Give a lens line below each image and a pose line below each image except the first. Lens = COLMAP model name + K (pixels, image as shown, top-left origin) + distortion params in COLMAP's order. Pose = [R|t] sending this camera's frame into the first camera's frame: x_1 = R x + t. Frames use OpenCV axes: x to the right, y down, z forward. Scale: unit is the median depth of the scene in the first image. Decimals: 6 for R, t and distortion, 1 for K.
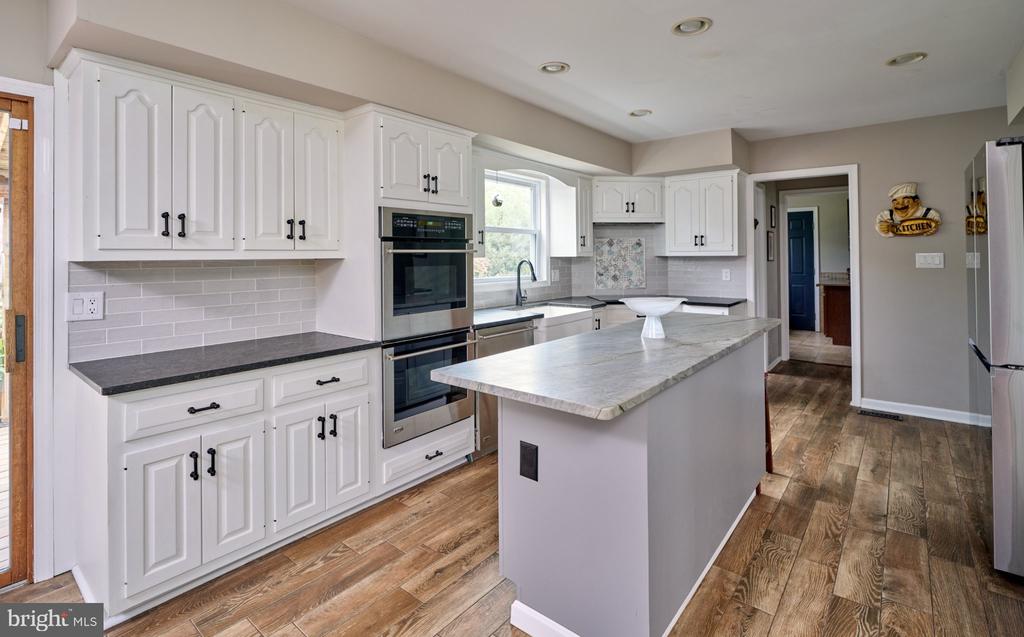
lens RADIAL K [[477.6, 0, 517.0], [0, 477.6, 255.6], [0, 0, 1]] dist [-0.000417, 0.000064]
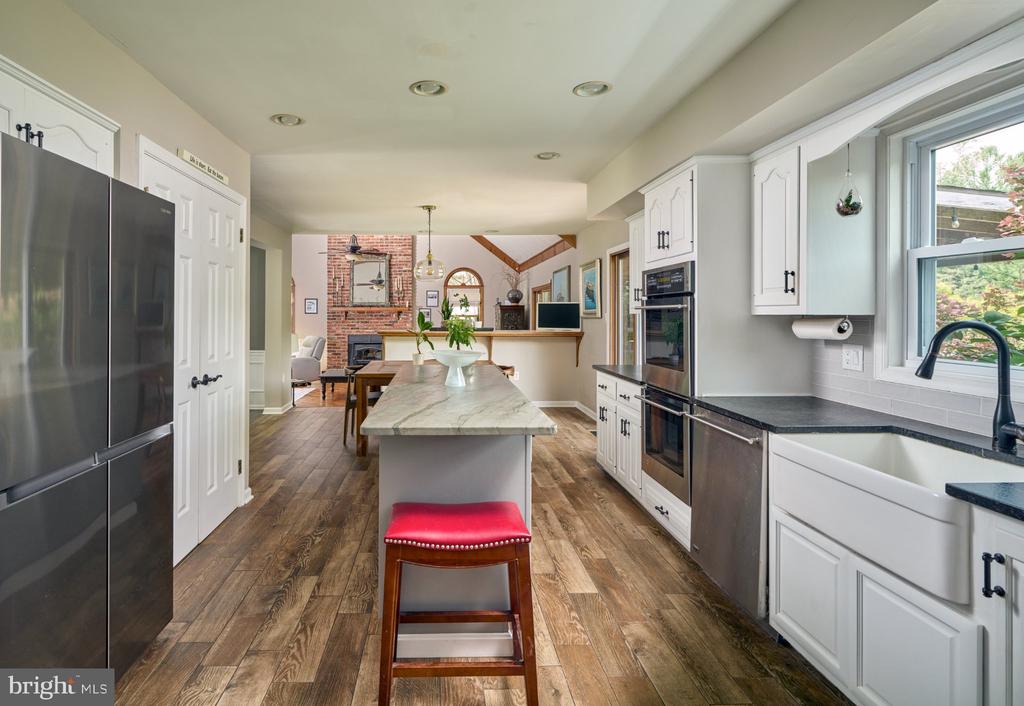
lens RADIAL K [[560.0, 0, 451.8], [0, 560.0, 308.5], [0, 0, 1]] dist [-0.008511, -0.001681]
pose [[-0.763708, -0.000738, -0.645562, 0.610382], [0.003478, 0.999980, -0.005258, -0.000595], [0.645553, -0.006261, -0.763690, 1.069164]]
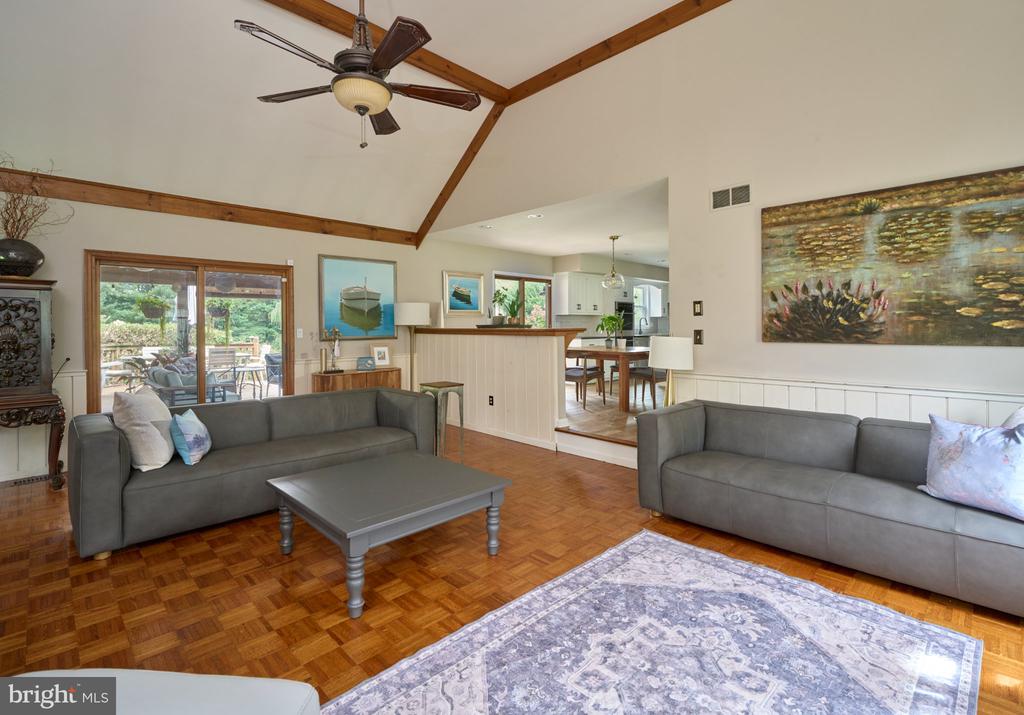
lens RADIAL K [[484.0, 0, 518.6], [0, 484.0, 331.8], [0, 0, 1]] dist [-0.017998, -0.000157]
pose [[0.994832, 0.001527, -0.101528, -0.398267], [-0.000383, 0.999936, 0.011292, 0.057815], [0.101538, -0.011195, 0.994769, -1.745722]]
